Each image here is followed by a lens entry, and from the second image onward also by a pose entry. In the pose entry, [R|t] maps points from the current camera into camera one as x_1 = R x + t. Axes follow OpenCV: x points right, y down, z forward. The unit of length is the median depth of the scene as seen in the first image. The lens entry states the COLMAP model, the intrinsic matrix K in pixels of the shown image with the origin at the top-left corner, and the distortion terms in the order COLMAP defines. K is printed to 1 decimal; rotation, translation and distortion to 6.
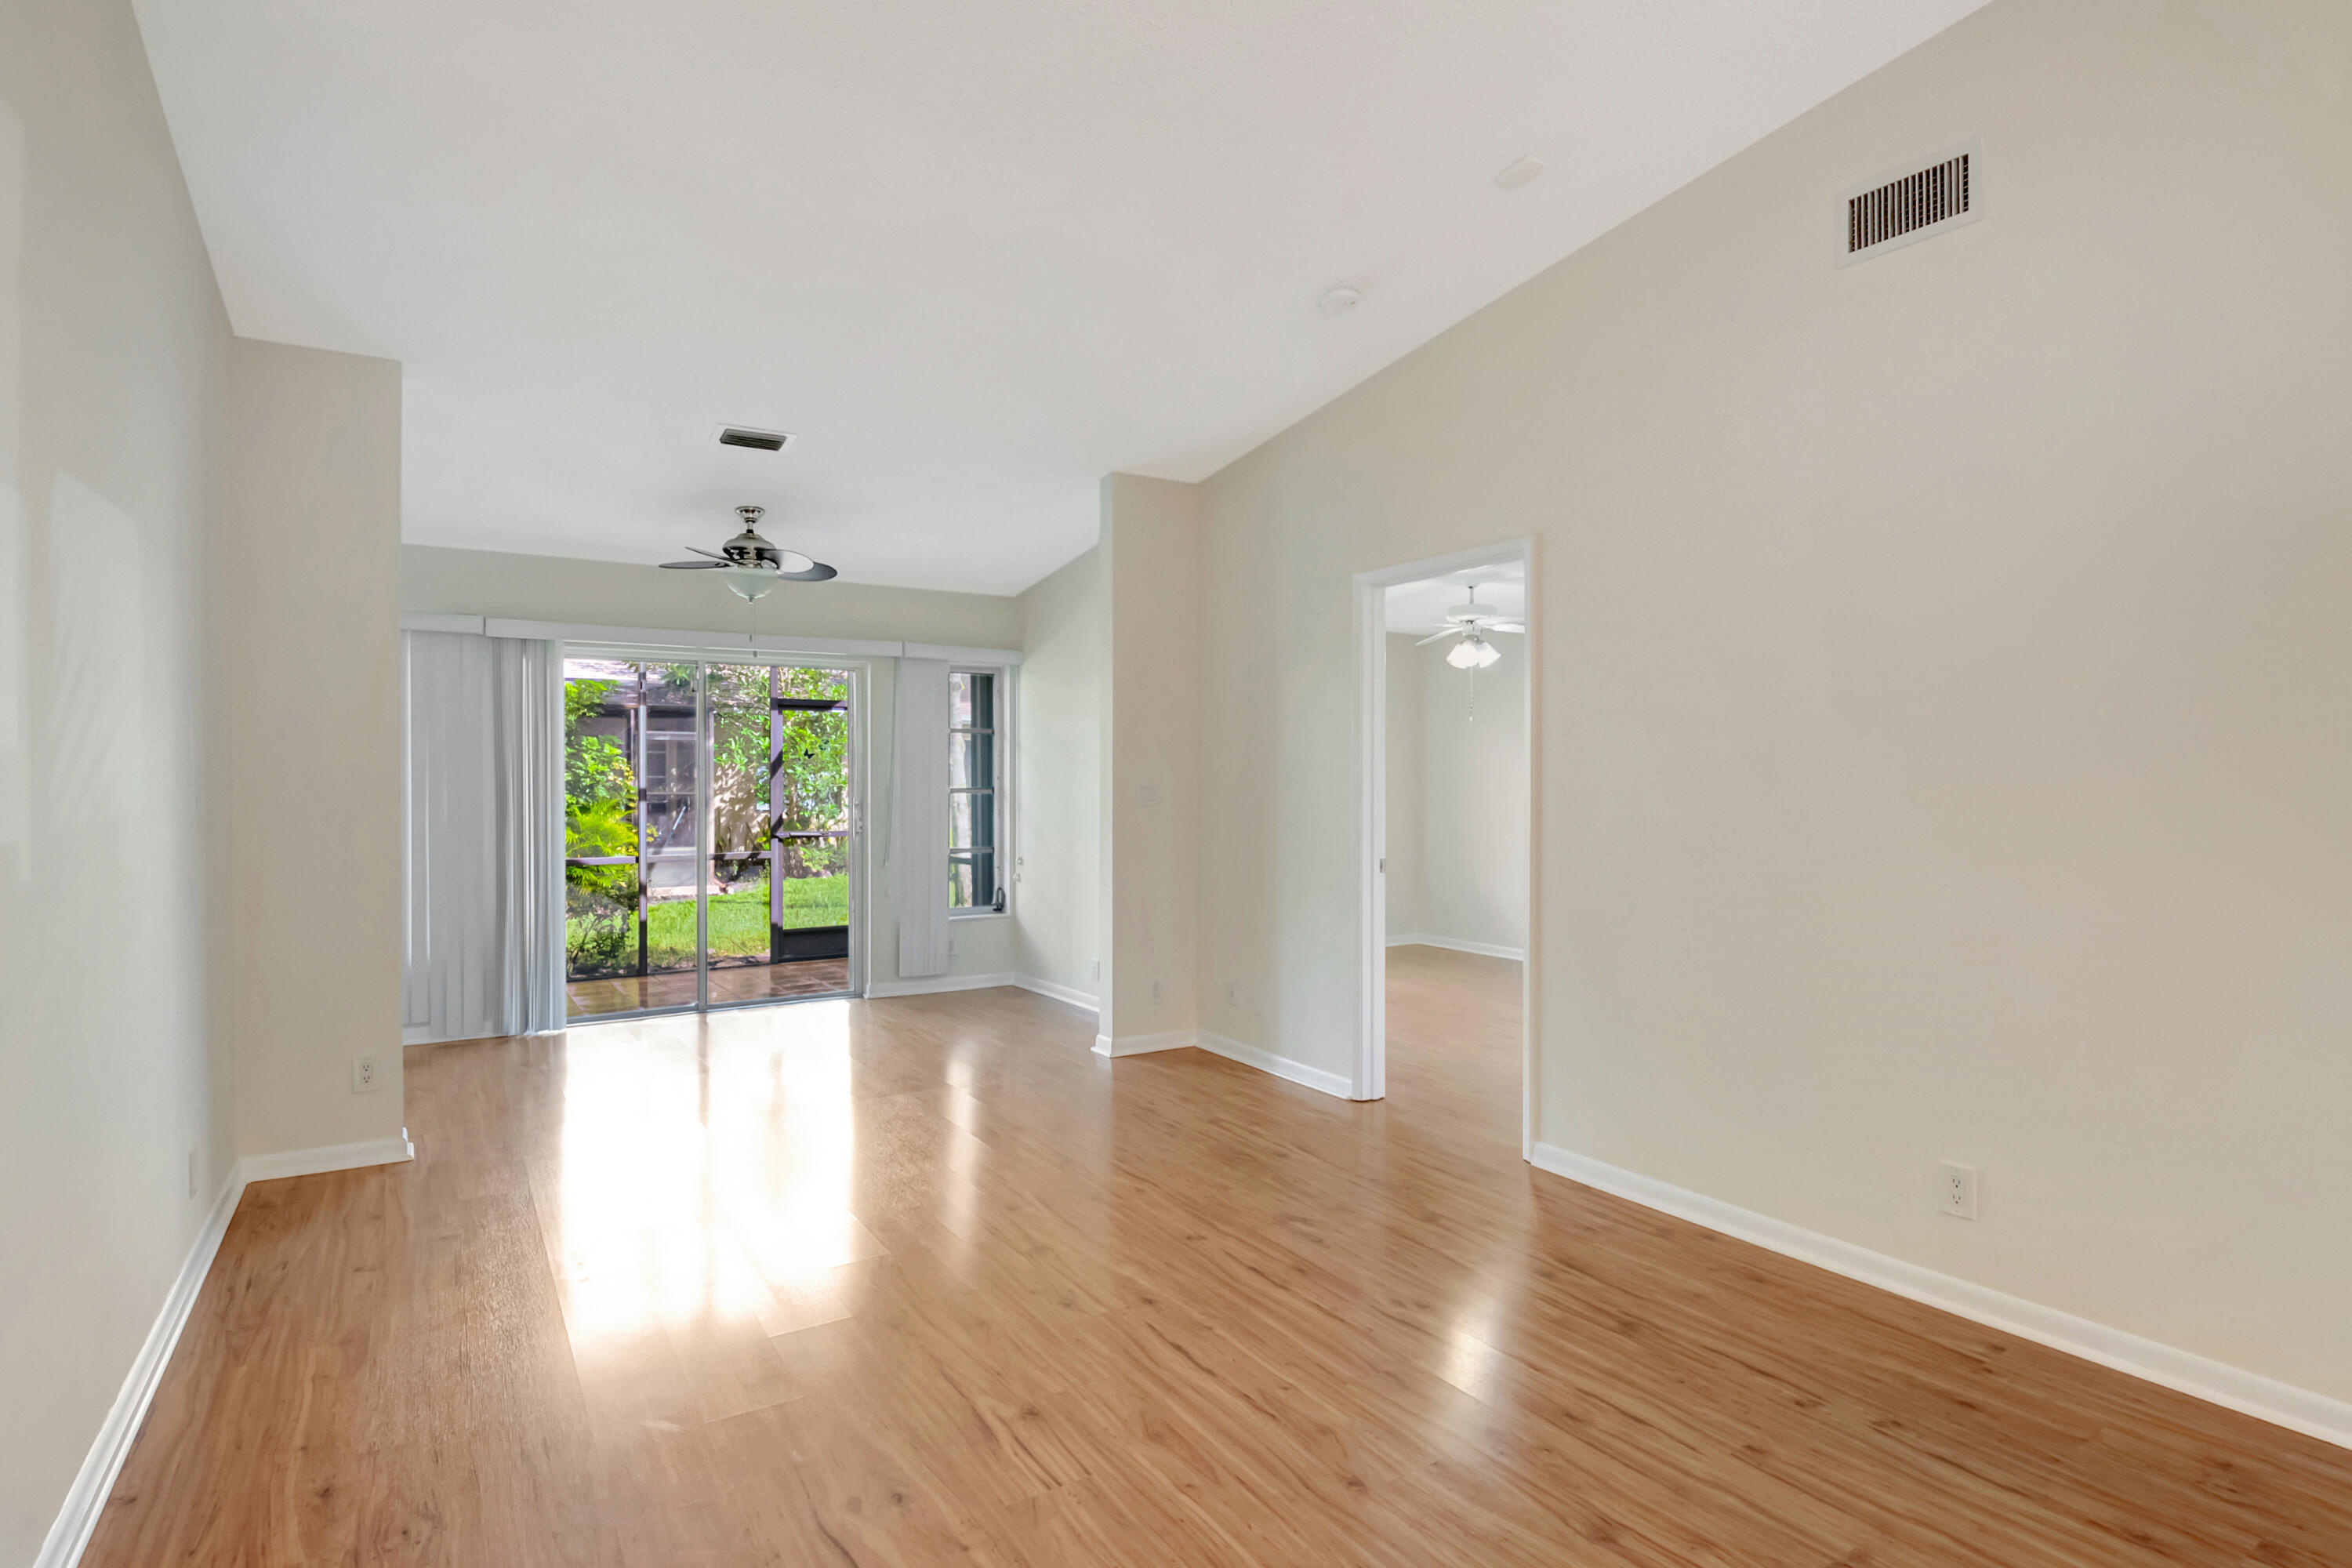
lens RADIAL K [[1190.2, 0, 1201.1], [0, 1190.2, 799.0], [0, 0, 1]] dist [-0.022712, -0.000550]
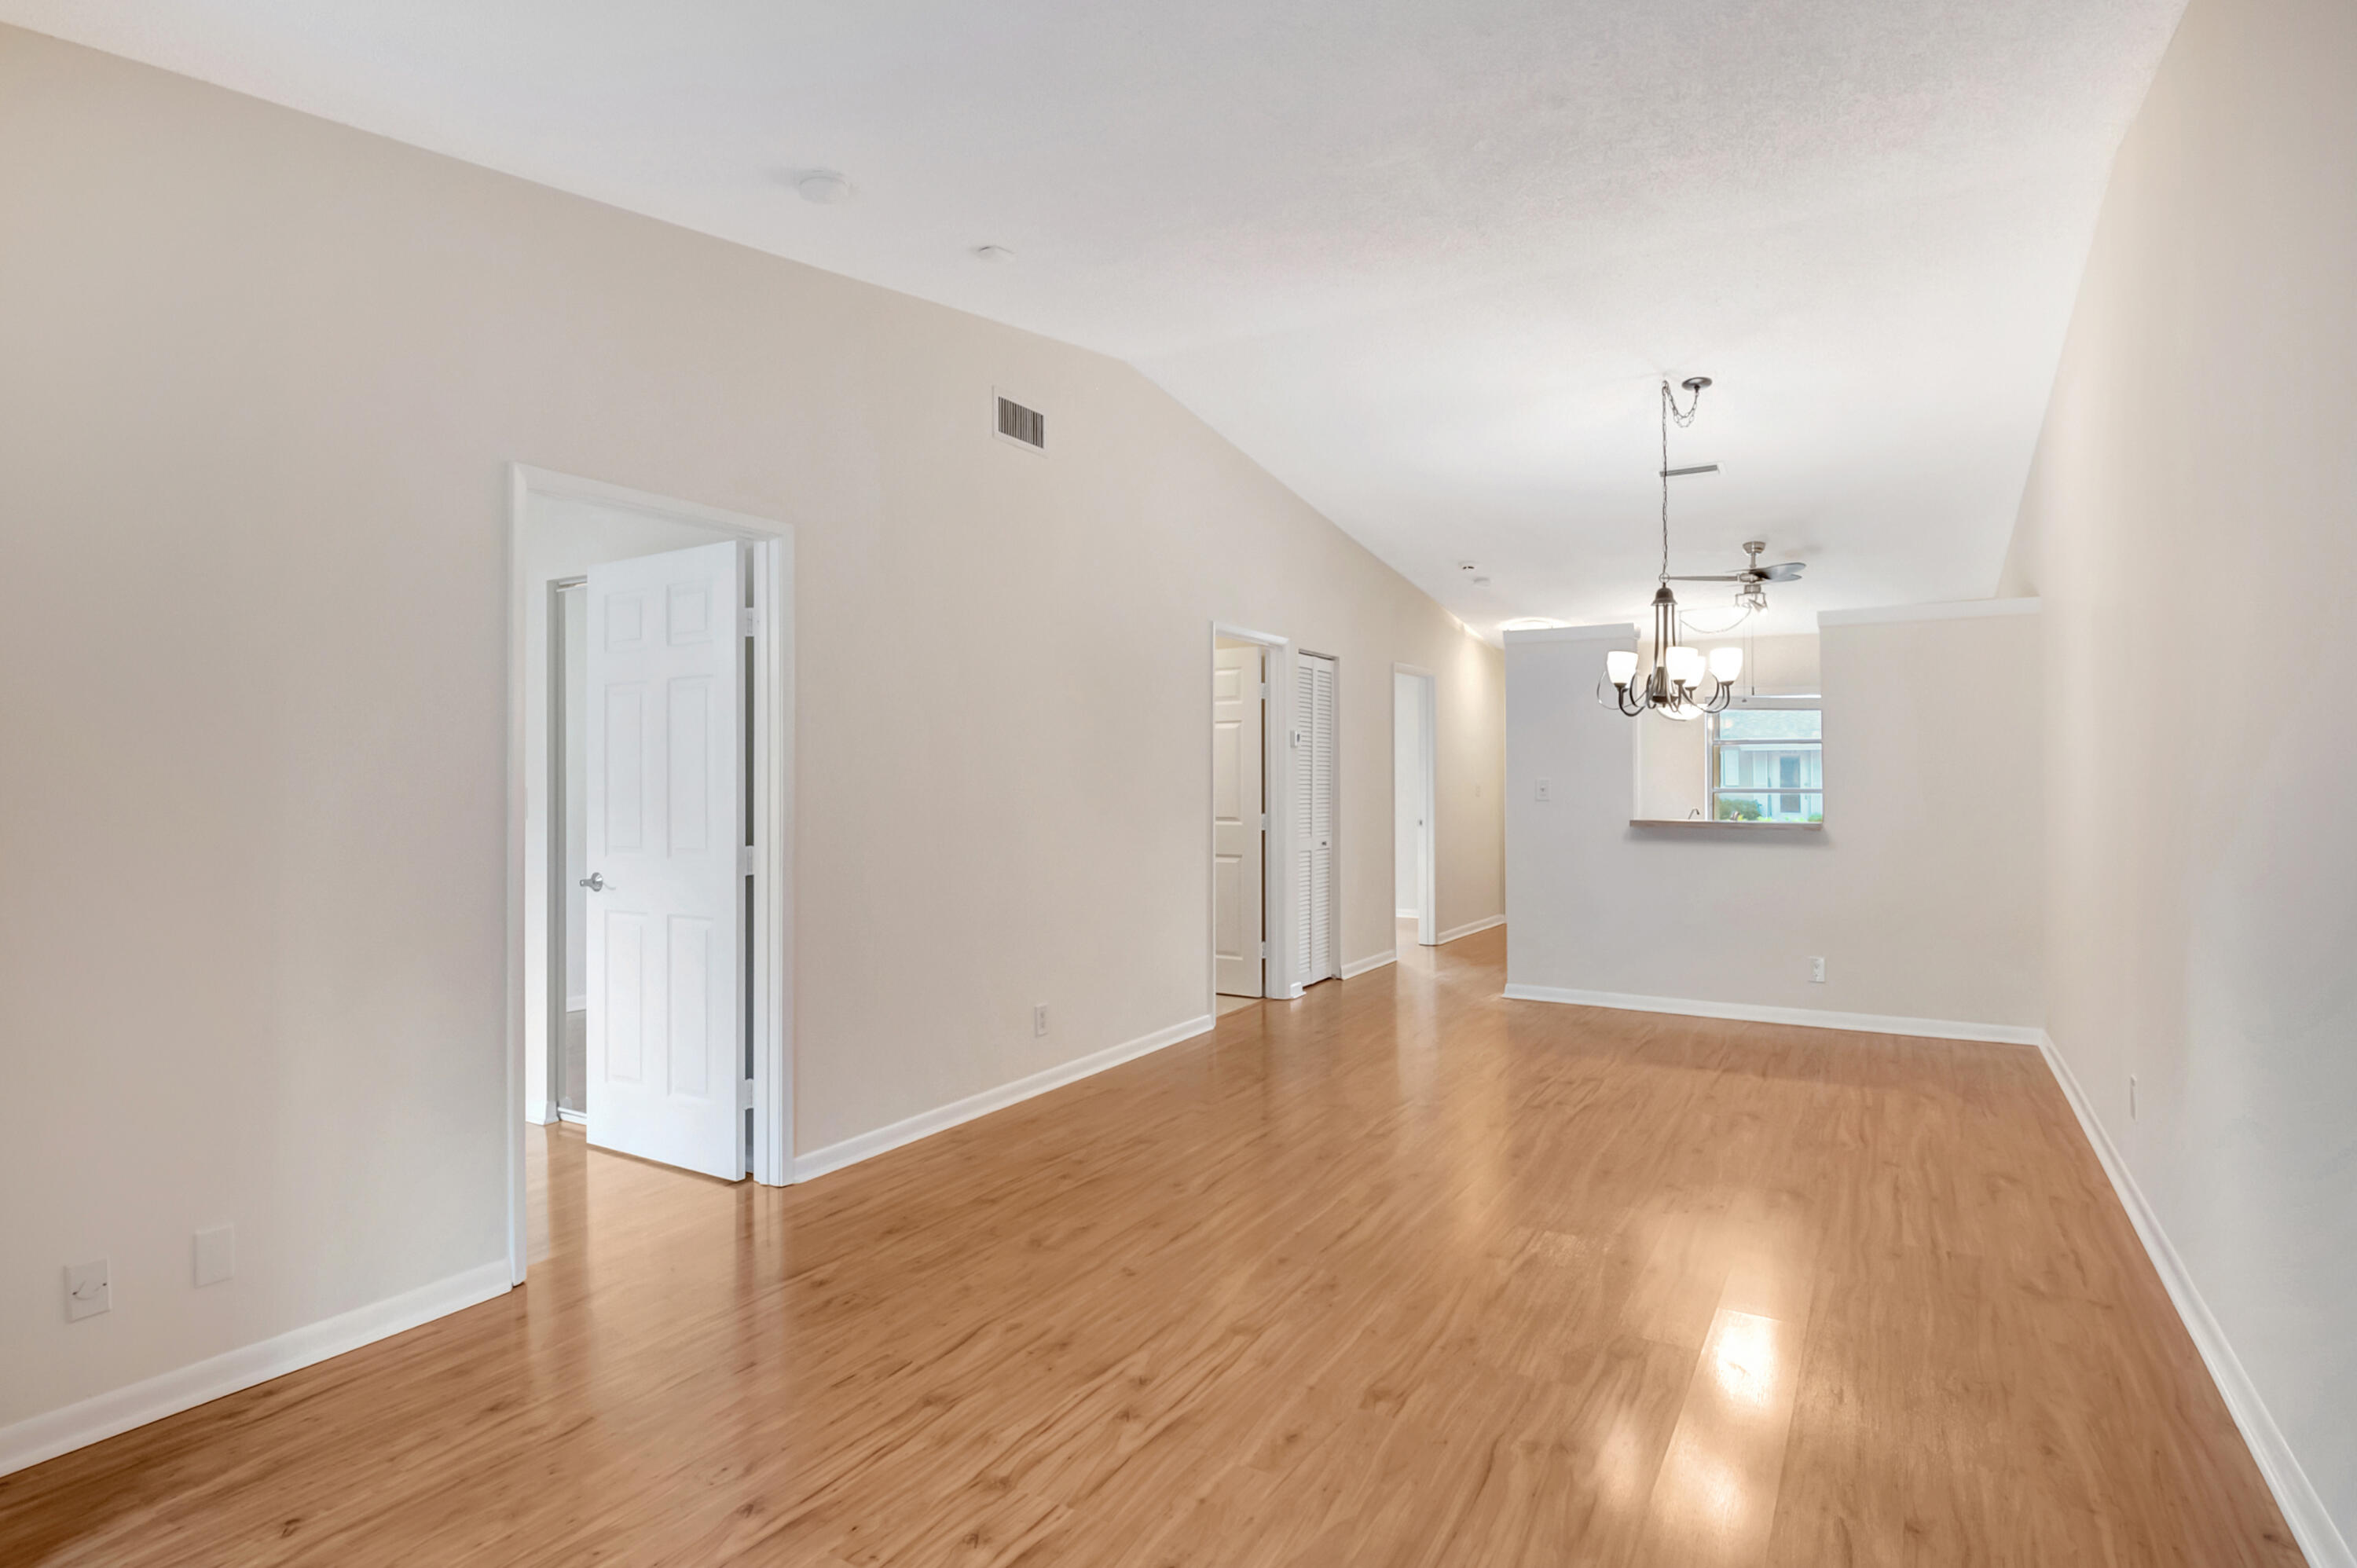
lens RADIAL K [[1192.7, 0, 1191.5], [0, 1192.7, 767.8], [0, 0, 1]] dist [-0.022712, -0.000550]
pose [[-0.455138, 0.010059, 0.890364, -0.587006], [0.016343, 0.999862, -0.002942, -0.013354], [-0.890271, 0.013213, -0.455240, 0.943169]]
